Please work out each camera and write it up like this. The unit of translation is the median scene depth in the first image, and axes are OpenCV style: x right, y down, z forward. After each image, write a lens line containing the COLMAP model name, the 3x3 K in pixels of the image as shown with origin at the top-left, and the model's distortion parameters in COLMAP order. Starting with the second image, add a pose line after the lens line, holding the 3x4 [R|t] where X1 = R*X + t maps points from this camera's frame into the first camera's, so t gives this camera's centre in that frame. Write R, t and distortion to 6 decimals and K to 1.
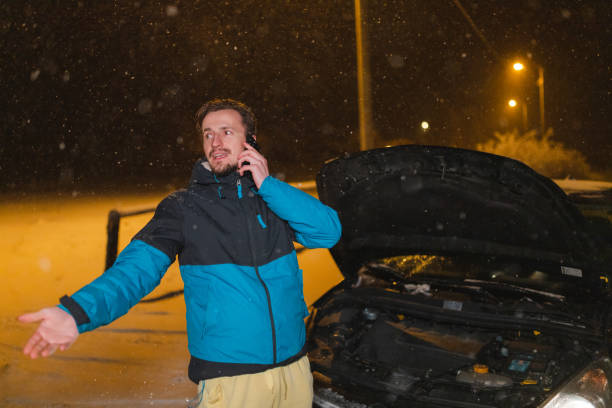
lens RADIAL K [[574.8, 0, 307.2], [0, 574.8, 205.2], [0, 0, 1]] dist [0.003203, 0.000000]
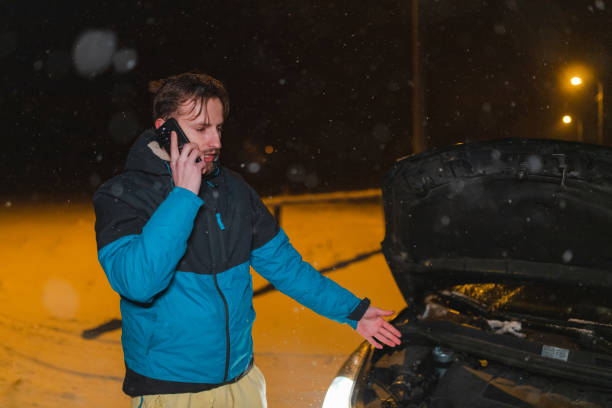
lens RADIAL K [[574.8, 0, 308.0], [0, 574.8, 207.5], [0, 0, 1]] dist [0.003203, 0.000000]
pose [[0.996657, 0.037401, -0.072632, -0.026299], [-0.038425, 0.999180, -0.012743, 0.003035], [0.072096, 0.015491, 0.997277, 0.202964]]
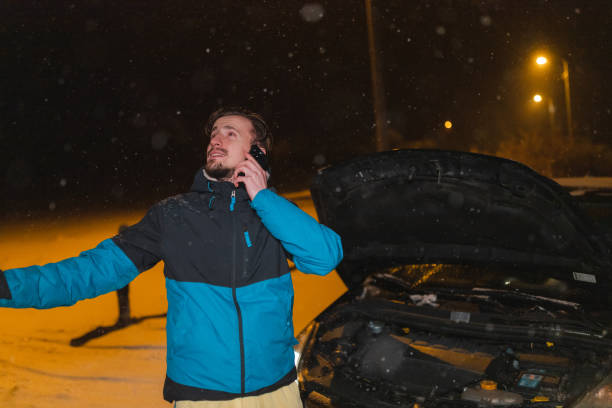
lens RADIAL K [[574.8, 0, 310.5], [0, 574.8, 205.6], [0, 0, 1]] dist [0.003203, 0.000000]
pose [[0.998618, -0.037598, -0.036722, 0.048244], [0.037218, 0.999247, -0.010991, -0.006094], [0.037107, 0.009609, 0.999265, 0.044637]]
